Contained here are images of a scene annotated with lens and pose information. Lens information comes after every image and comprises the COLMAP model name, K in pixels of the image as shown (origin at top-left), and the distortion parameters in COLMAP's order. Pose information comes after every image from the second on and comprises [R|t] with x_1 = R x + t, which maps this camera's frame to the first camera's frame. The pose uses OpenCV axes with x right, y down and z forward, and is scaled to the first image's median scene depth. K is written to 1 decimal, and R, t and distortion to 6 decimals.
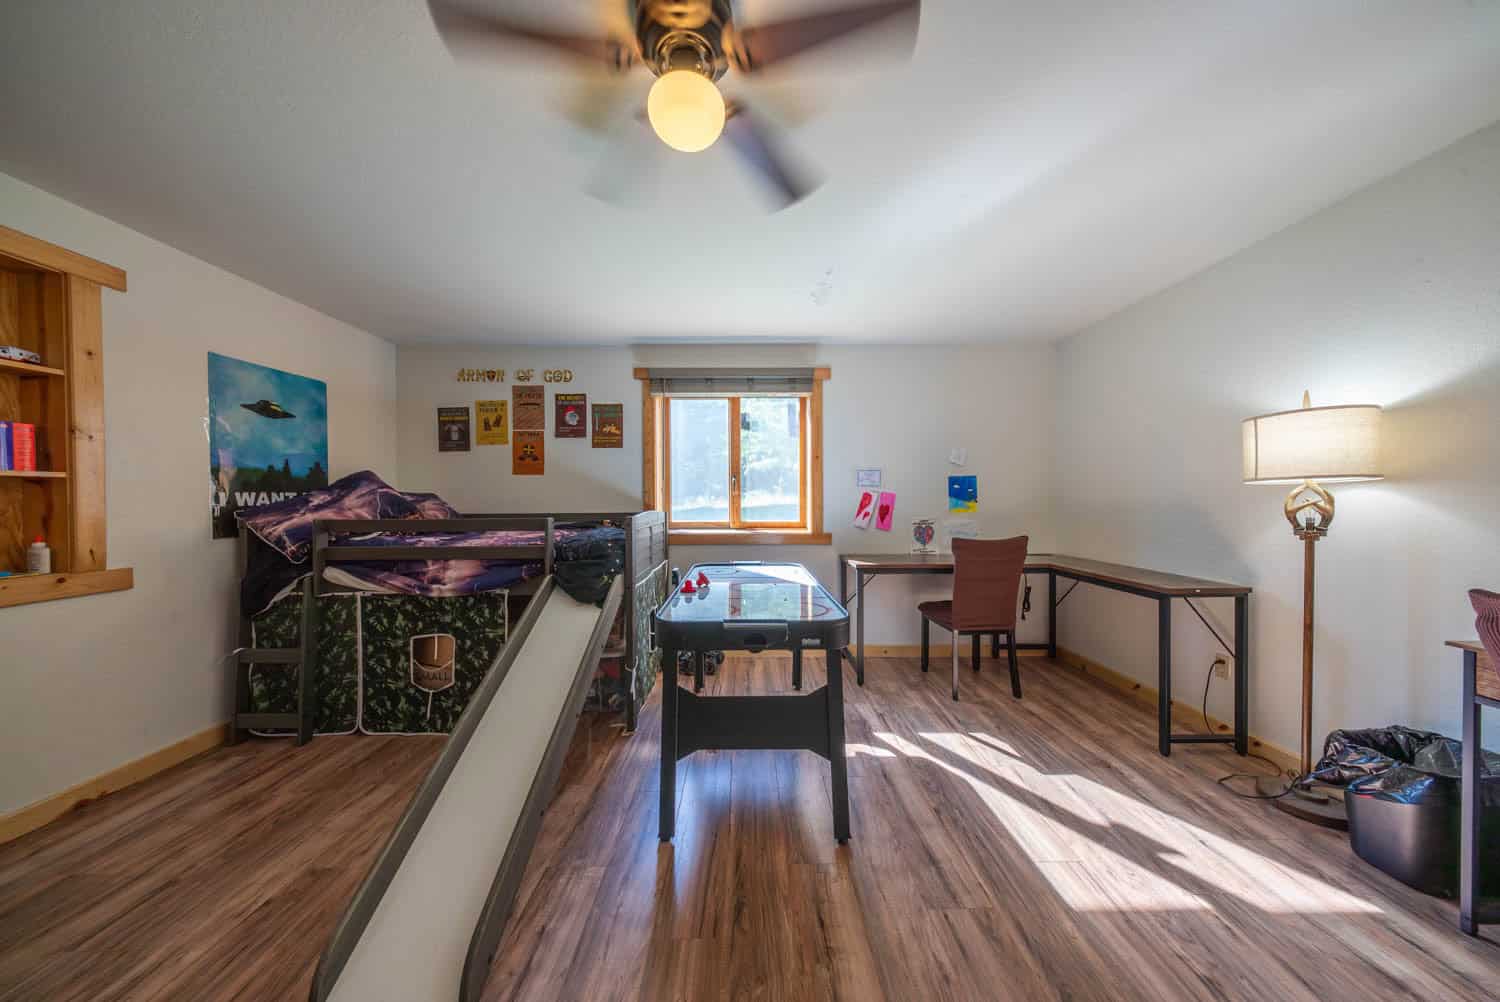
lens RADIAL K [[440.7, 0, 748.1], [0, 440.7, 502.1], [0, 0, 1]] dist [0.007720, -0.002900]
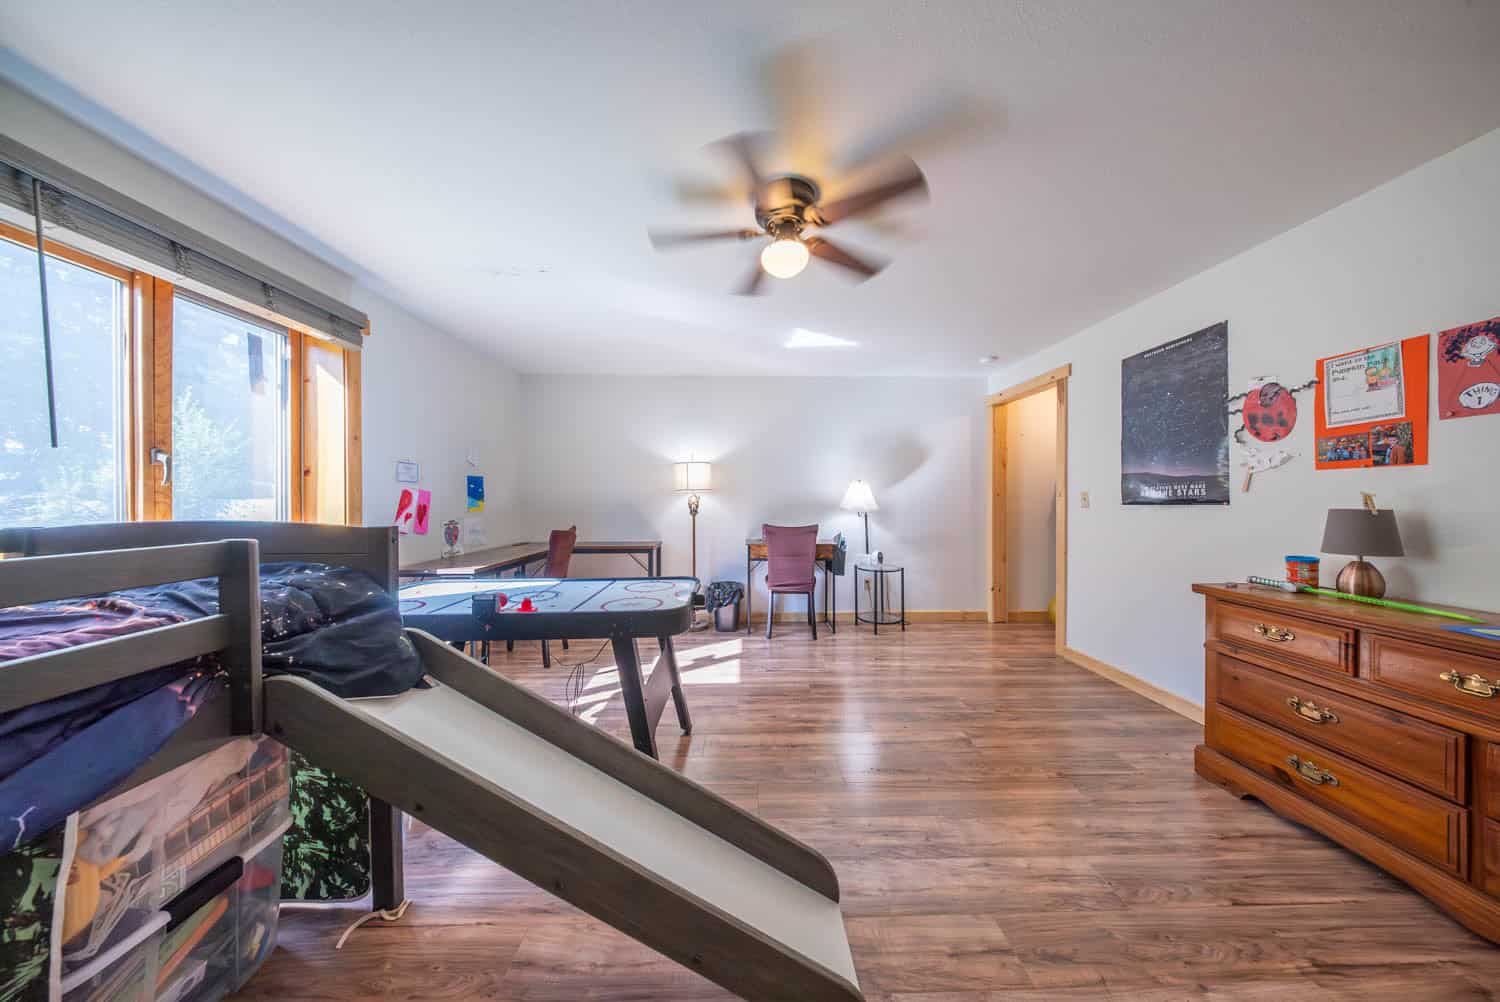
lens RADIAL K [[440.7, 0, 748.1], [0, 440.7, 502.1], [0, 0, 1]] dist [0.007720, -0.002900]
pose [[-0.024859, -0.002975, 0.999687, -0.880115], [0.005111, 0.999982, 0.003103, 0.003318], [-0.999678, 0.005187, -0.024844, 0.593967]]
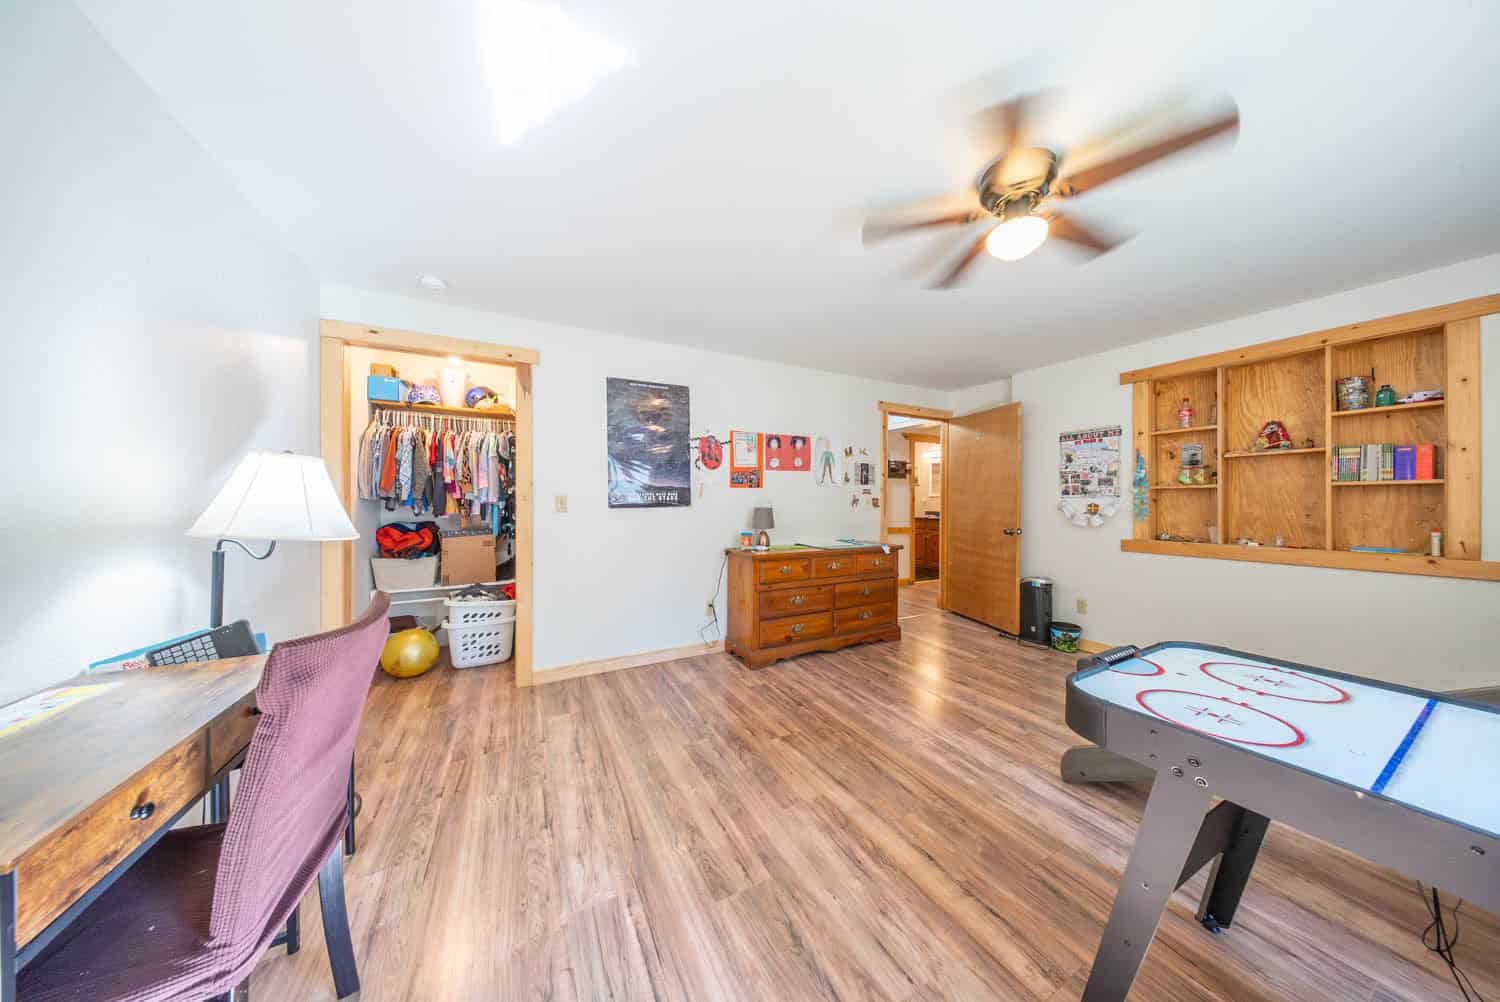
lens RADIAL K [[440.7, 0, 748.1], [0, 440.7, 502.1], [0, 0, 1]] dist [0.007720, -0.002900]
pose [[-0.884639, 0.002982, -0.466267, 0.663586], [0.000442, 0.999984, 0.005556, -0.006885], [0.466277, 0.004709, -0.884626, 0.947092]]
